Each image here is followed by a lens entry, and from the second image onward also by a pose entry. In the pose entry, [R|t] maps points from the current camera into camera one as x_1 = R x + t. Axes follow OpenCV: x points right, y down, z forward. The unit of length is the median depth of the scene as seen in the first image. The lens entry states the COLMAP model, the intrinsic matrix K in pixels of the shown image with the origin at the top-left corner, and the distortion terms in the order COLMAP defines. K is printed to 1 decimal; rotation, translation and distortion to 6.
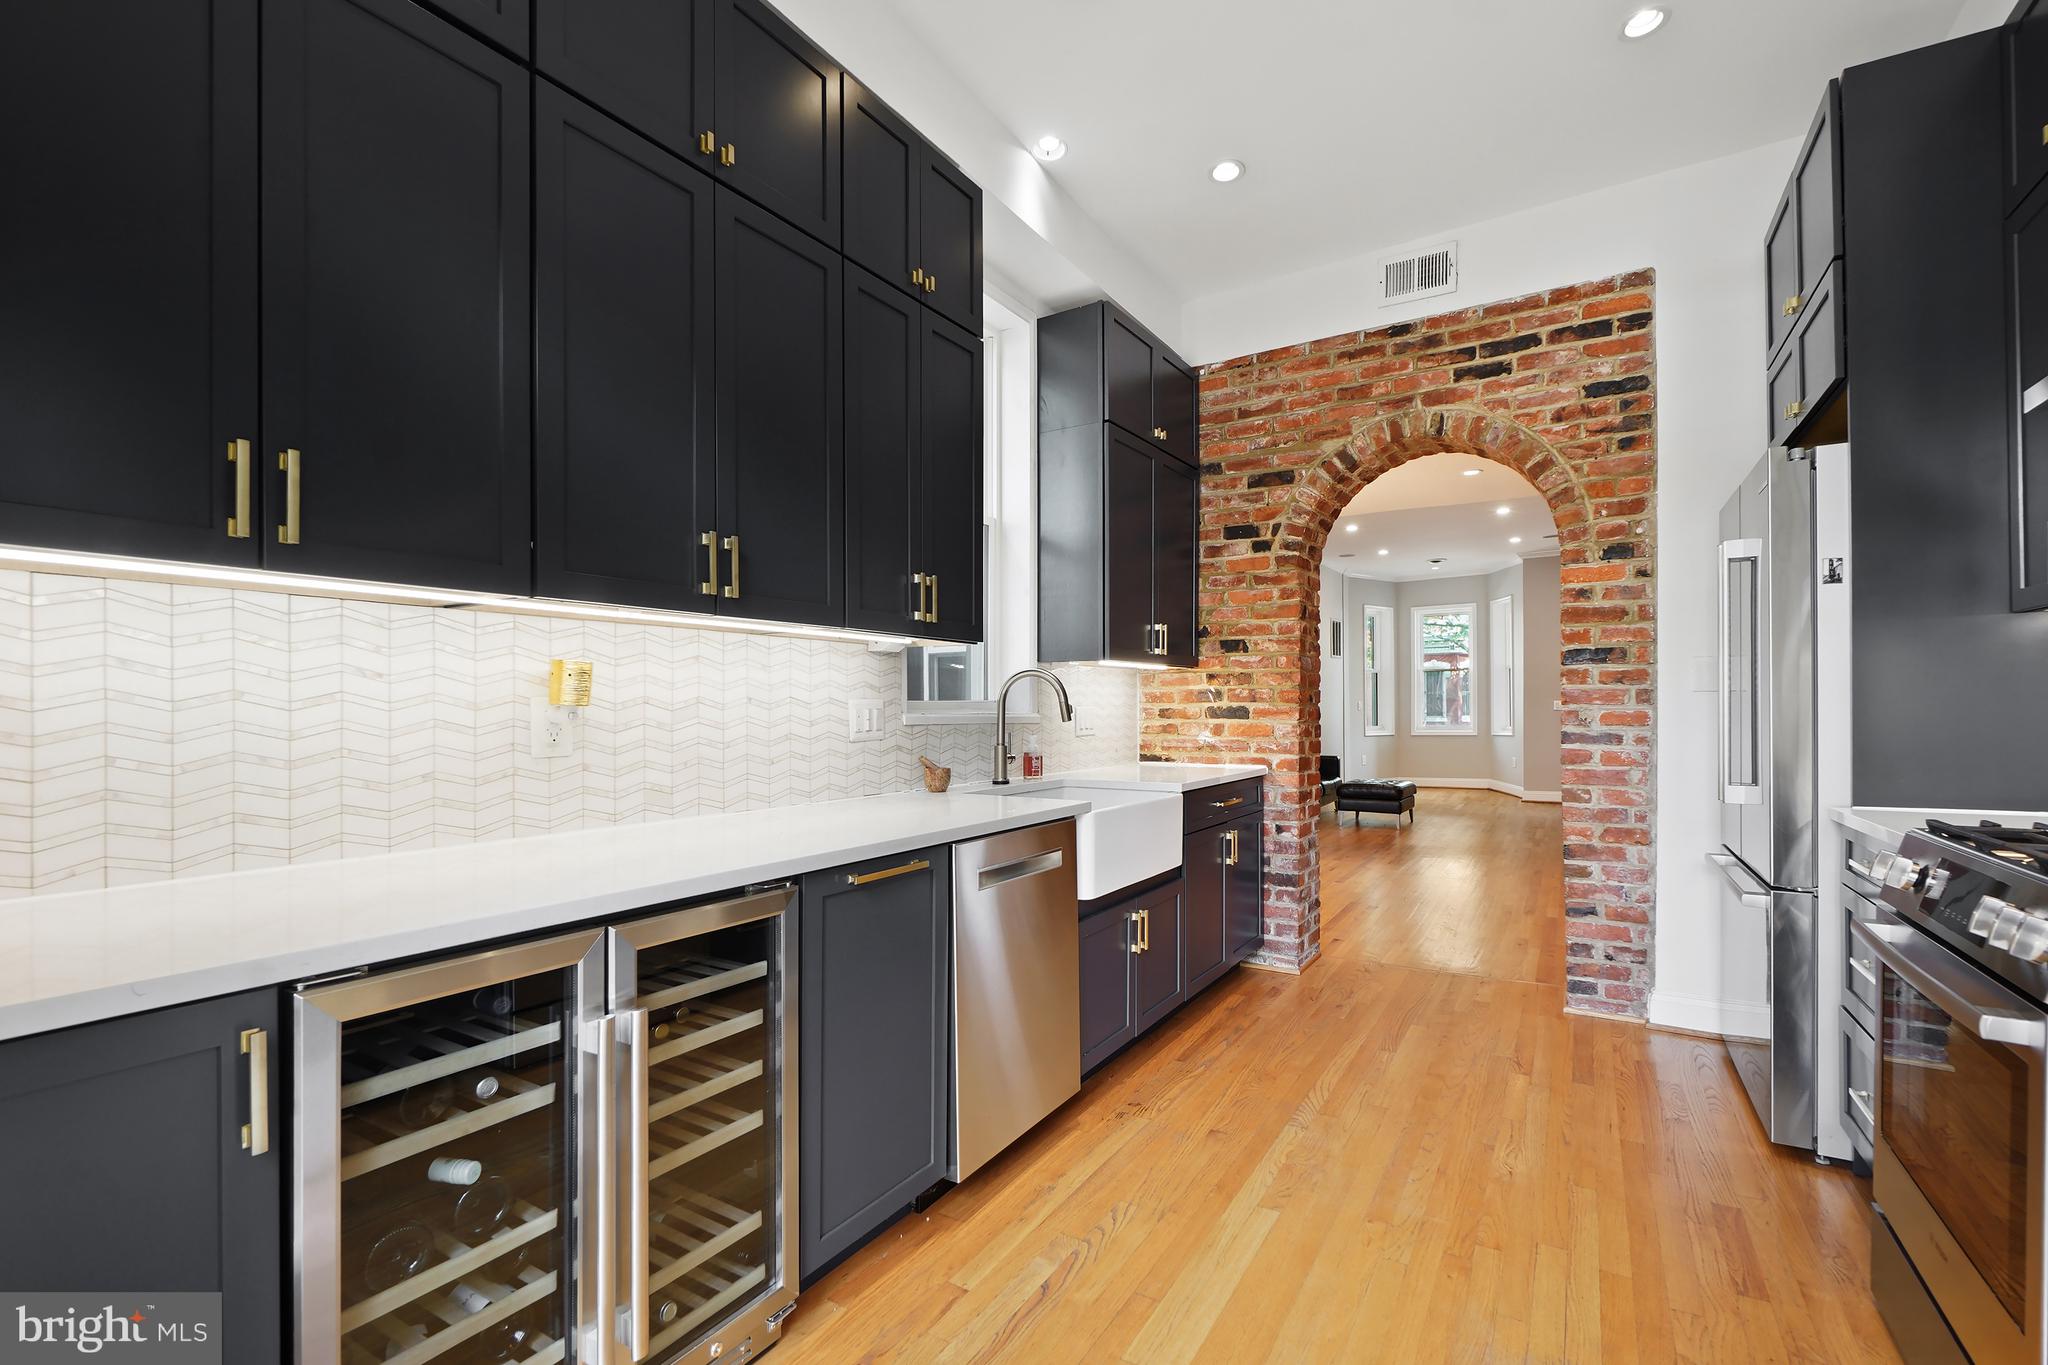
lens RADIAL K [[904.5, 0, 1027.7], [0, 904.5, 697.8], [0, 0, 1]] dist [-0.002123, -0.002542]
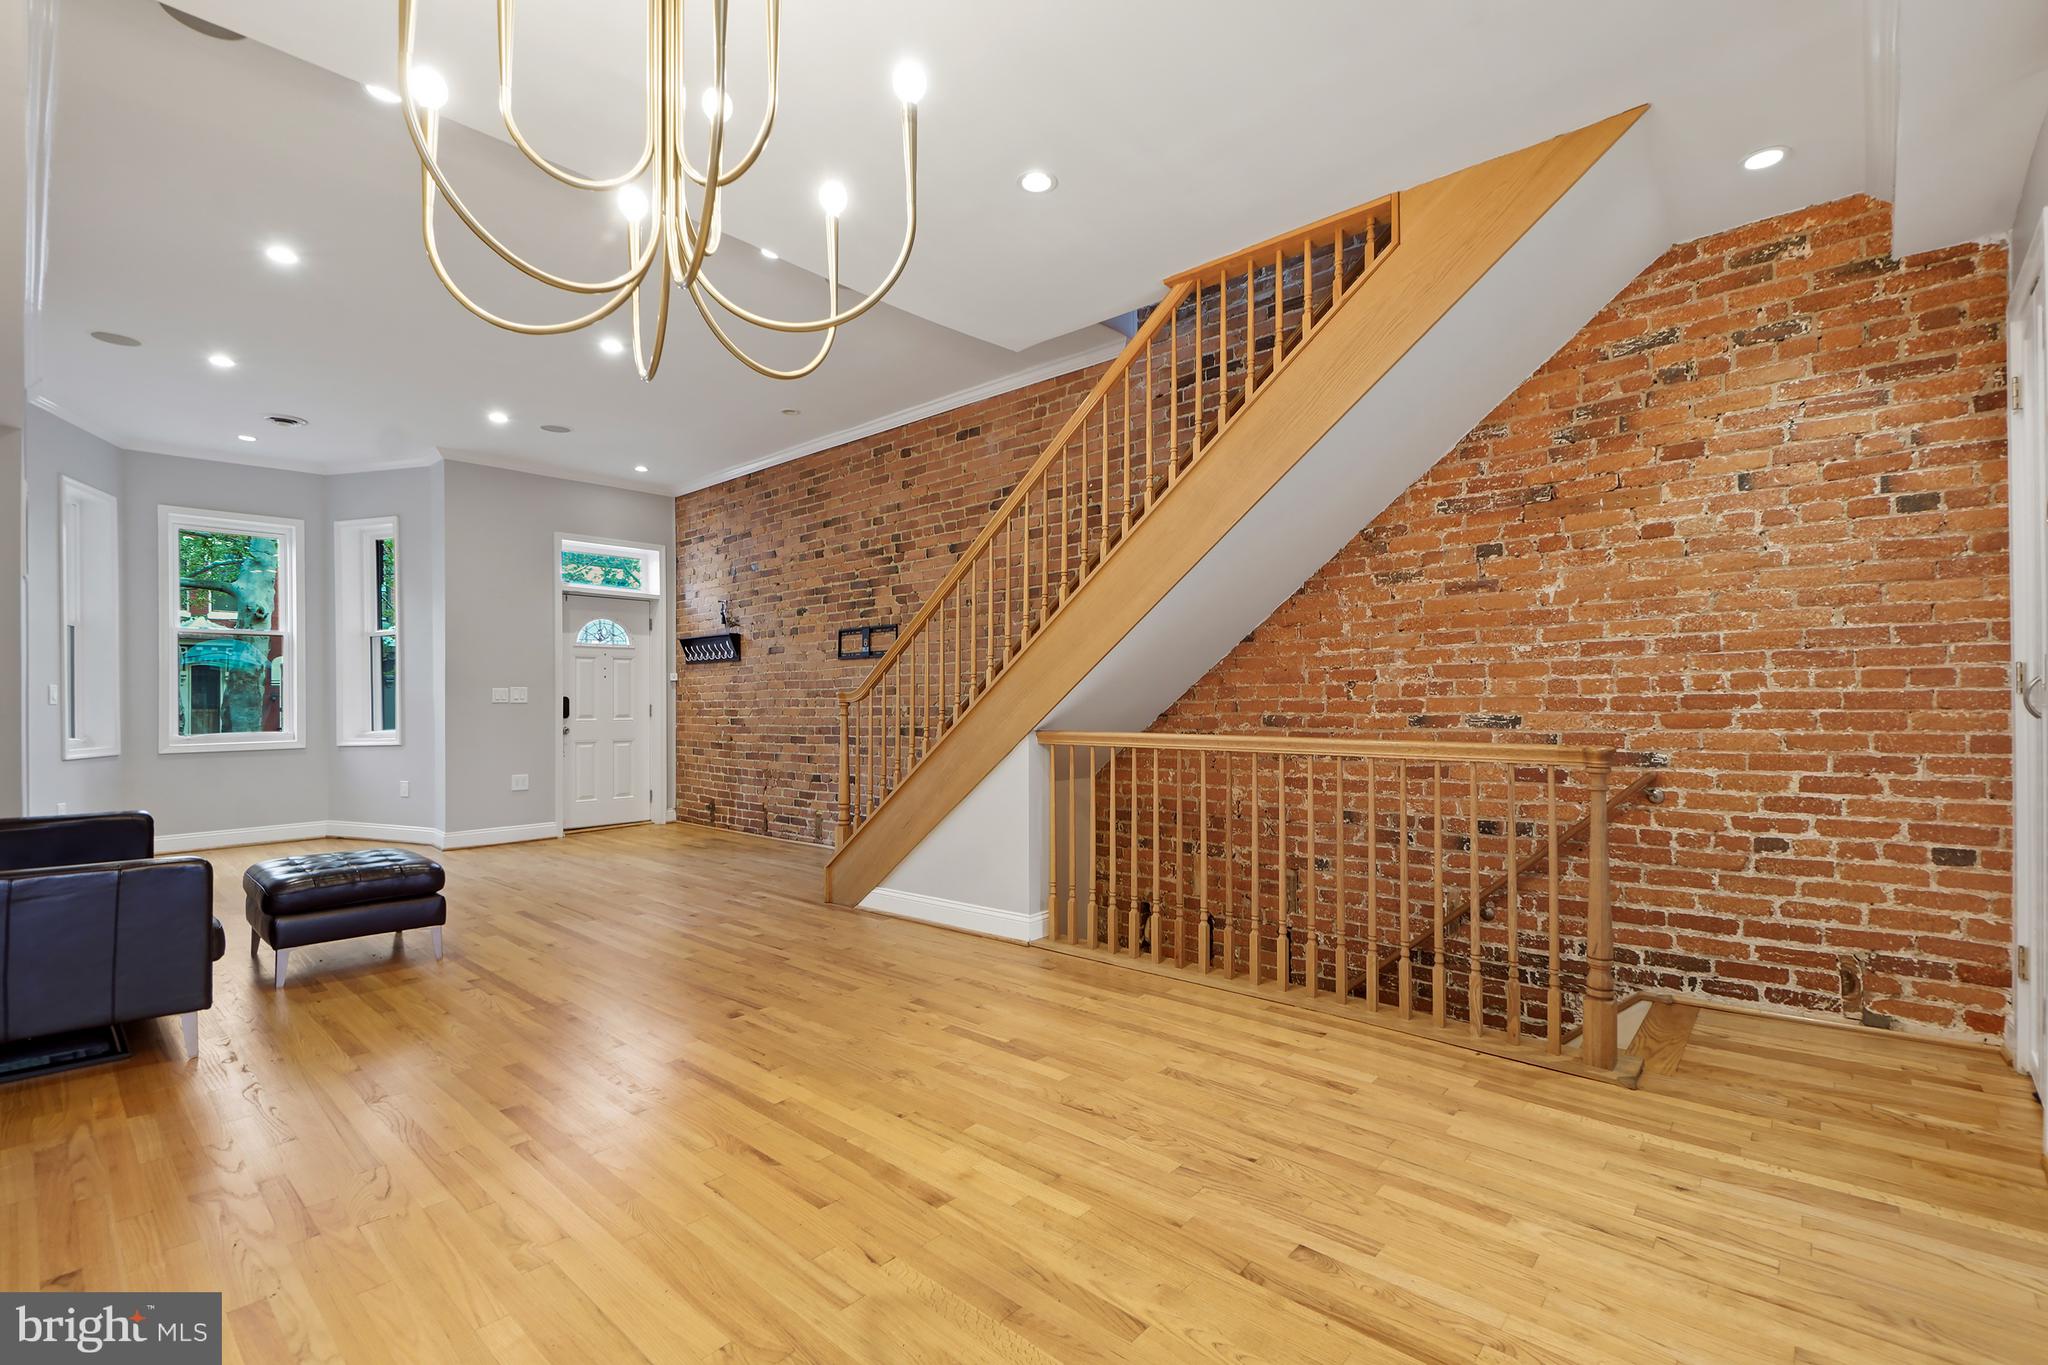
lens RADIAL K [[904.5, 0, 1026.1], [0, 904.5, 699.3], [0, 0, 1]] dist [-0.002123, -0.002542]
pose [[0.184149, 0.008961, 0.982857, 0.053499], [-0.001228, 0.999960, -0.008887, 0.055143], [-0.982898, 0.000429, 0.184153, 1.661662]]
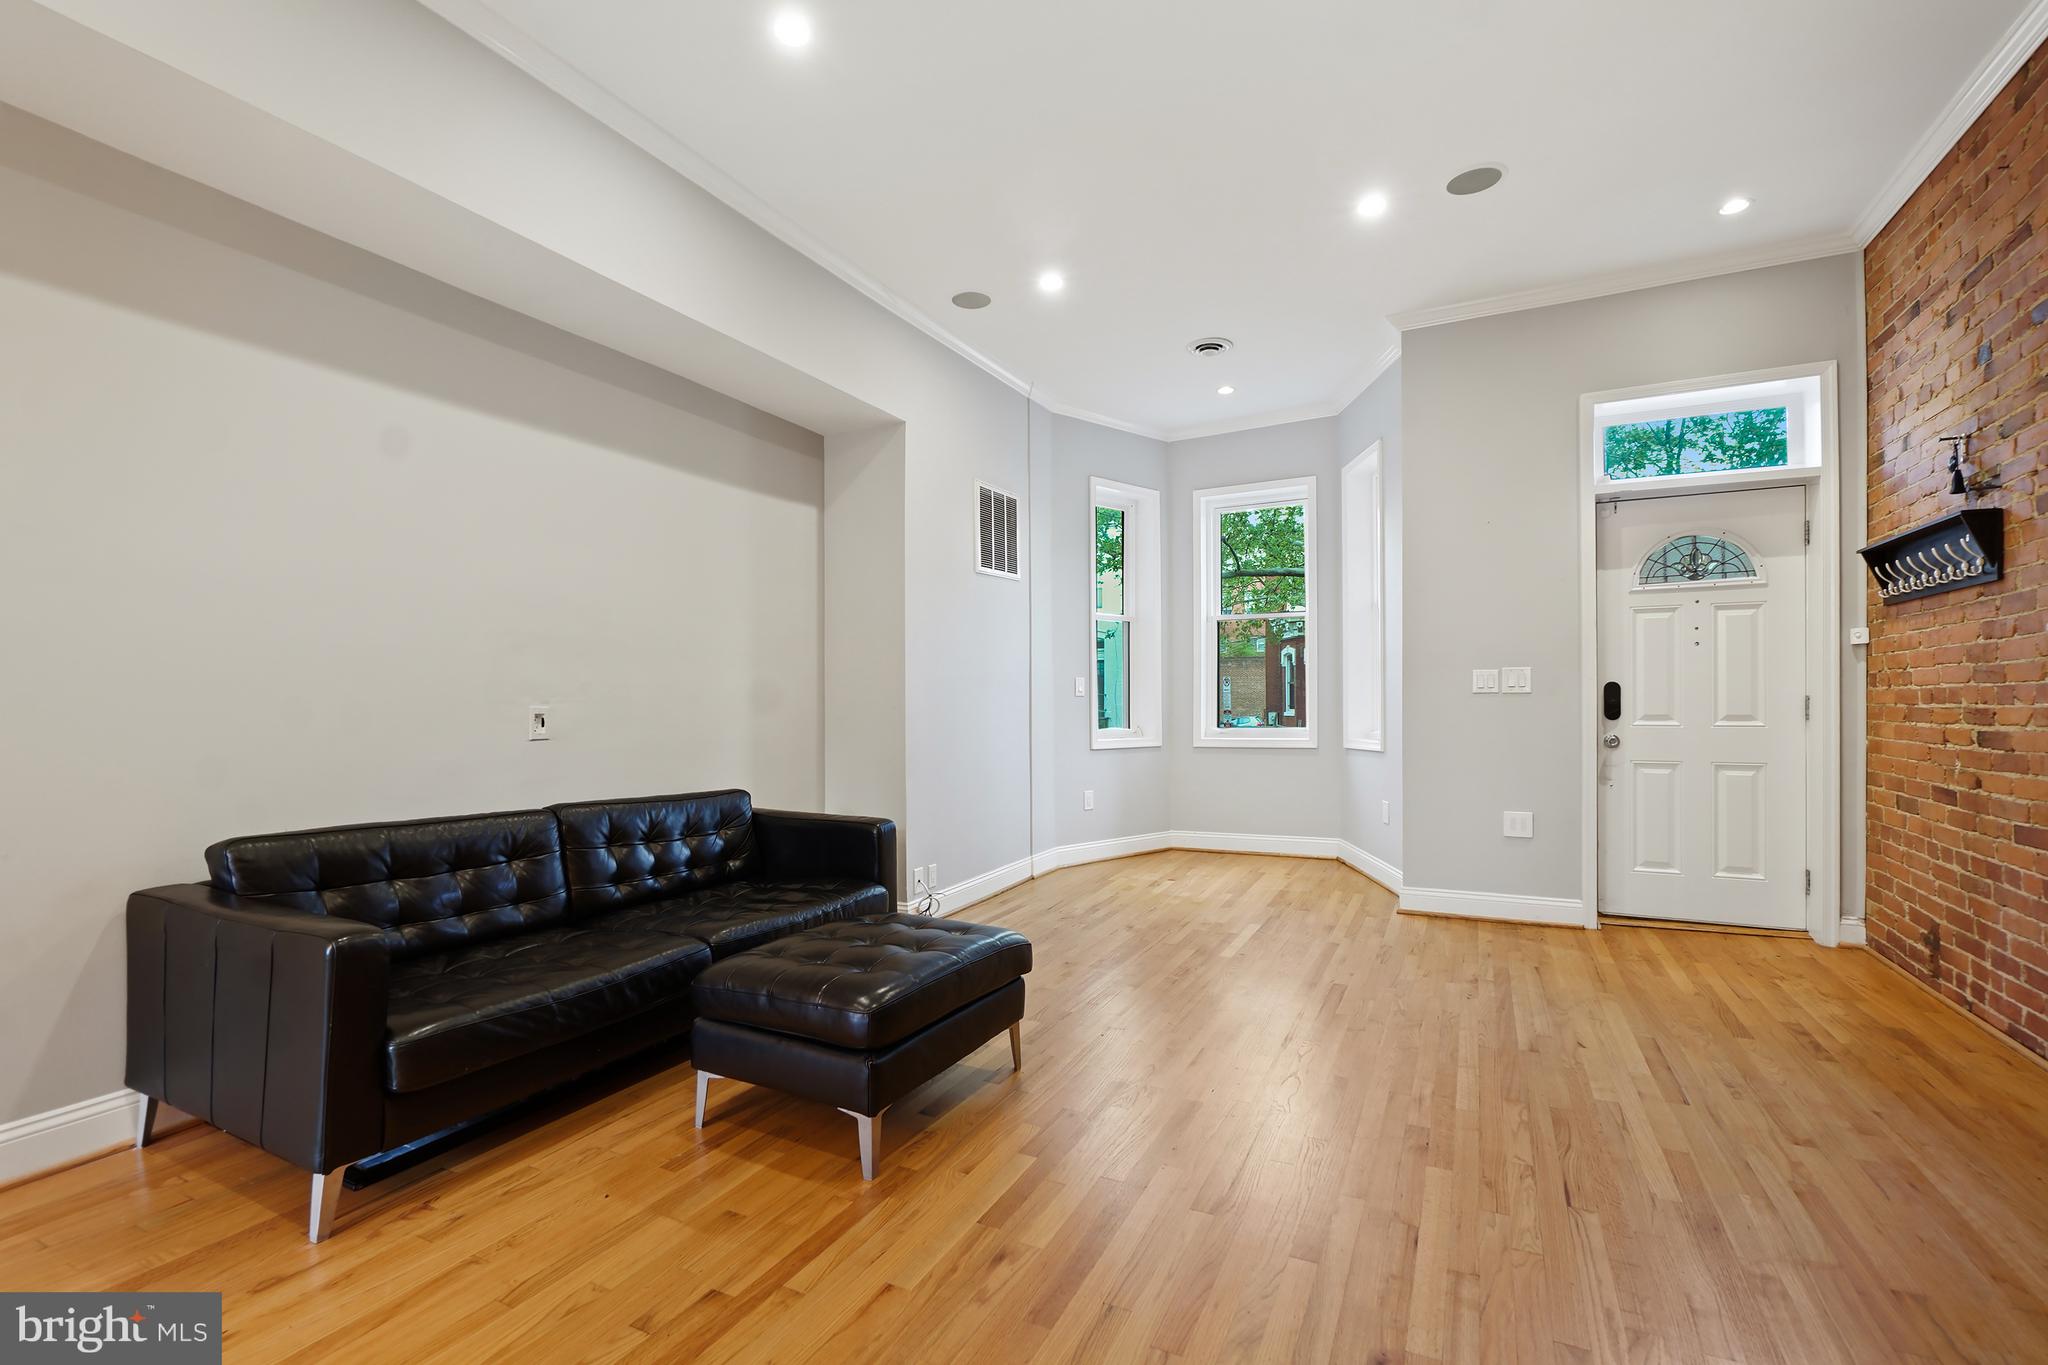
lens RADIAL K [[904.5, 0, 1025.9], [0, 904.5, 700.7], [0, 0, 1]] dist [-0.002123, -0.002542]
pose [[0.996363, 0.002381, 0.085179, 1.138476], [-0.002759, 0.999987, 0.004327, 0.053205], [-0.085167, -0.004546, 0.996356, 2.007418]]
